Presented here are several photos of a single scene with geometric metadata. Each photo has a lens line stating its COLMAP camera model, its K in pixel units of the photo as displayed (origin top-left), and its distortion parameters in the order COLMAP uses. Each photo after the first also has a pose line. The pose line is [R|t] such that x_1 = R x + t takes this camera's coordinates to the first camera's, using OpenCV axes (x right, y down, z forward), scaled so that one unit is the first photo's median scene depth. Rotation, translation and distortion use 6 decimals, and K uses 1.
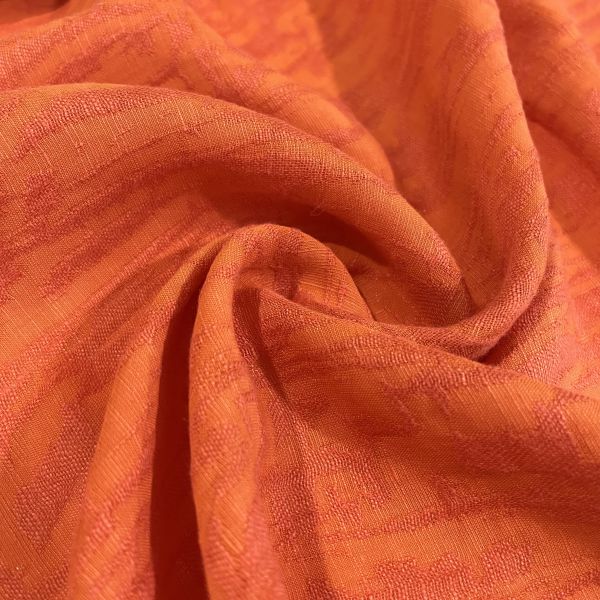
lens RADIAL K [[629.0, 0, 294.1], [0, 629.0, 300.4], [0, 0, 1]] dist [0.002064, 0.000000]
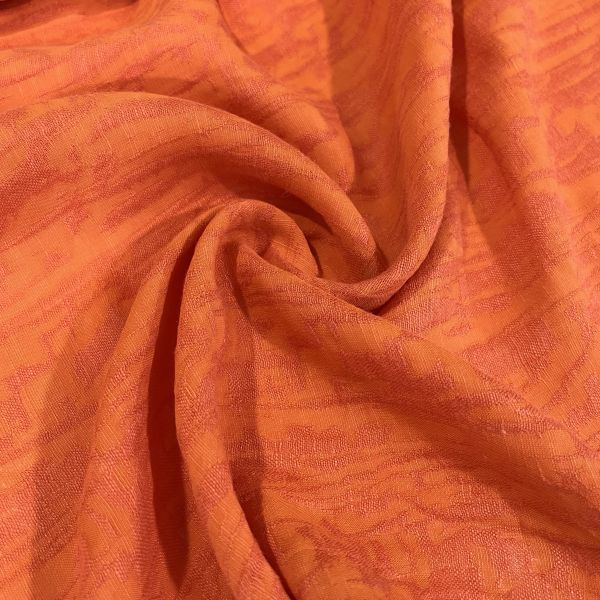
lens RADIAL K [[629.0, 0, 304.7], [0, 629.0, 298.9], [0, 0, 1]] dist [0.002064, 0.000000]
pose [[0.990174, 0.118383, -0.074431, 0.228106], [-0.108877, 0.986676, 0.120897, -0.087884], [0.087751, -0.111605, 0.989871, -0.494724]]
